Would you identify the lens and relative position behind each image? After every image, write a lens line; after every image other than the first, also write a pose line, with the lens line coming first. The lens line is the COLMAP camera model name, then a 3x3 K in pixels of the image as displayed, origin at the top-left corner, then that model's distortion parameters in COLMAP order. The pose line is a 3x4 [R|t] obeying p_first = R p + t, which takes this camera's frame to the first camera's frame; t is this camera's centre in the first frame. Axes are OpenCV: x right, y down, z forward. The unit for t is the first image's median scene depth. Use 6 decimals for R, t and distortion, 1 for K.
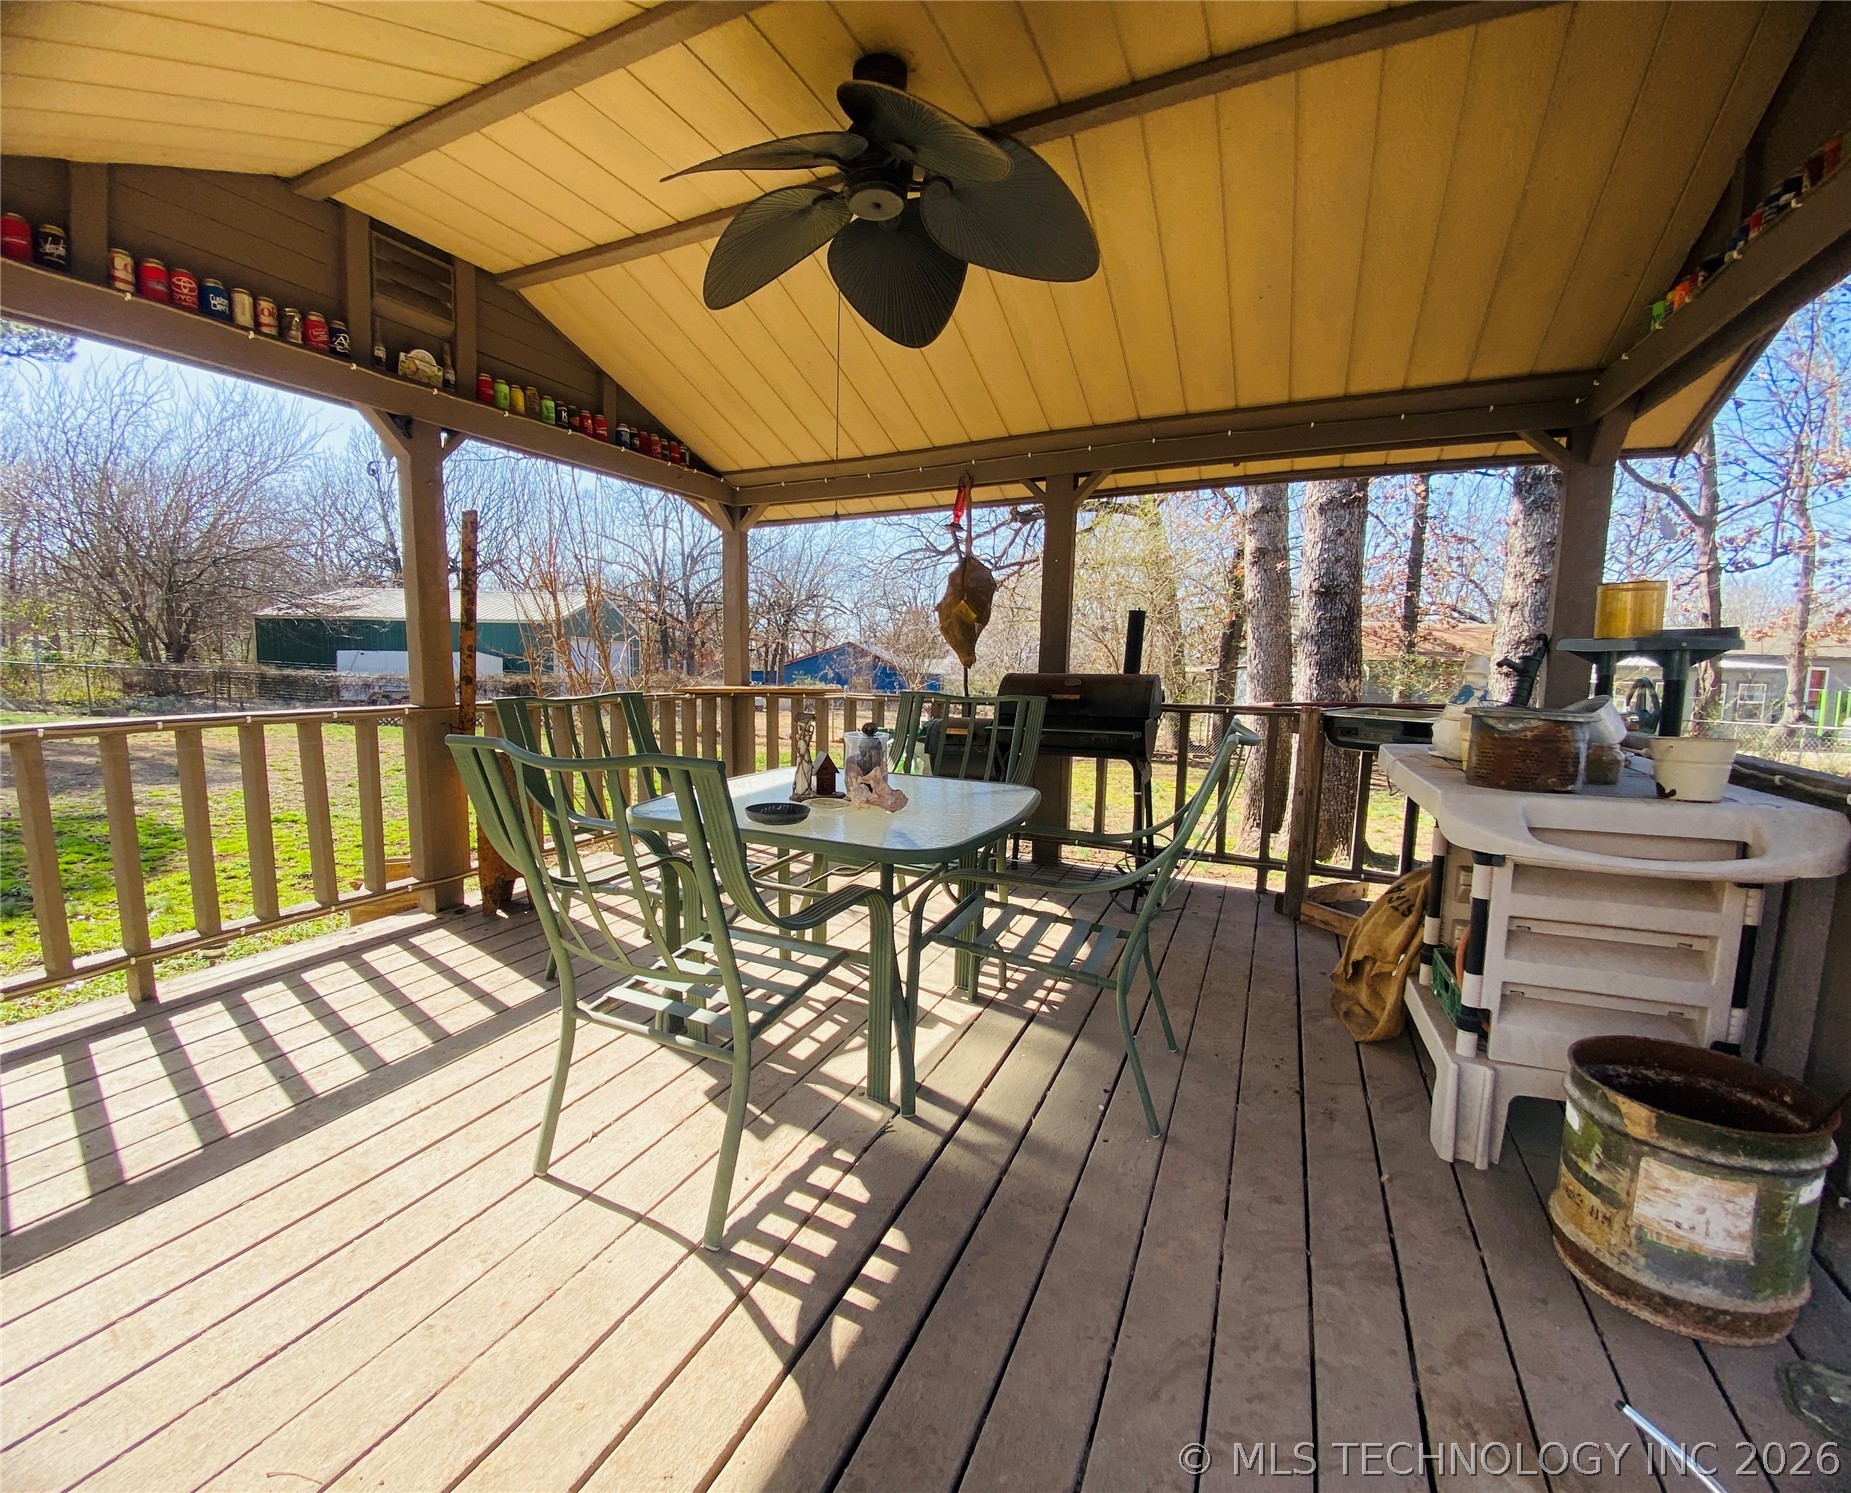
lens RADIAL K [[748.2, 0, 925.5], [0, 748.2, 746.5], [0, 0, 1]] dist [0.001263, -0.013599]
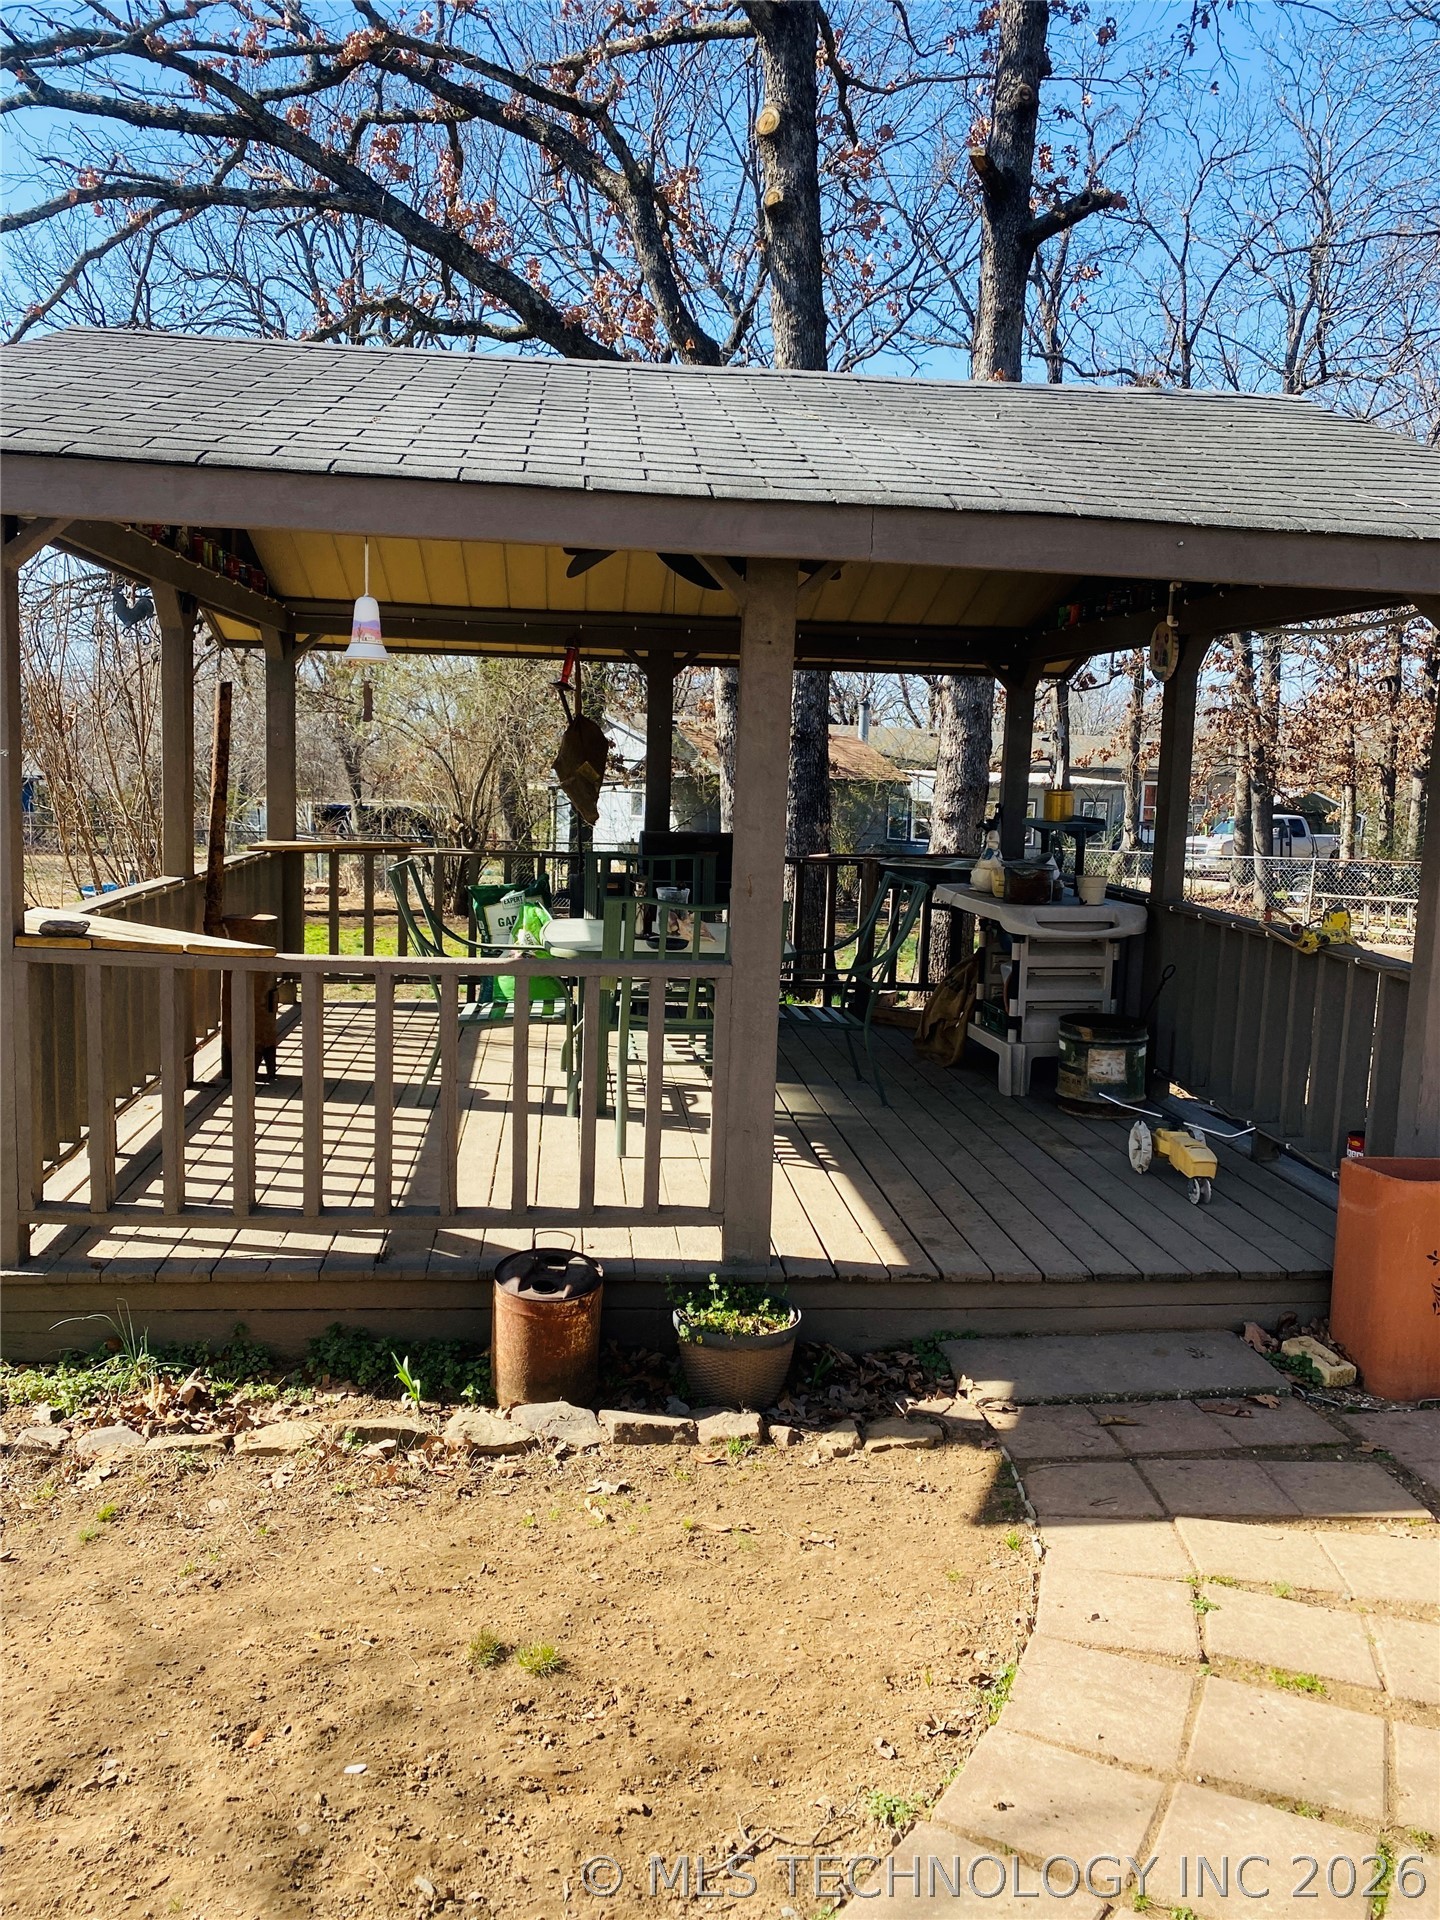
lens RADIAL K [[1442.3, 0, 720.0], [0, 1442.3, 960.0], [0, 0, 1]] dist [-0.000118, -0.000110]
pose [[0.827880, -0.057211, 0.557980, -2.012041], [0.038798, 0.998243, 0.044787, 0.003631], [-0.559562, -0.015430, 0.828645, -1.702415]]
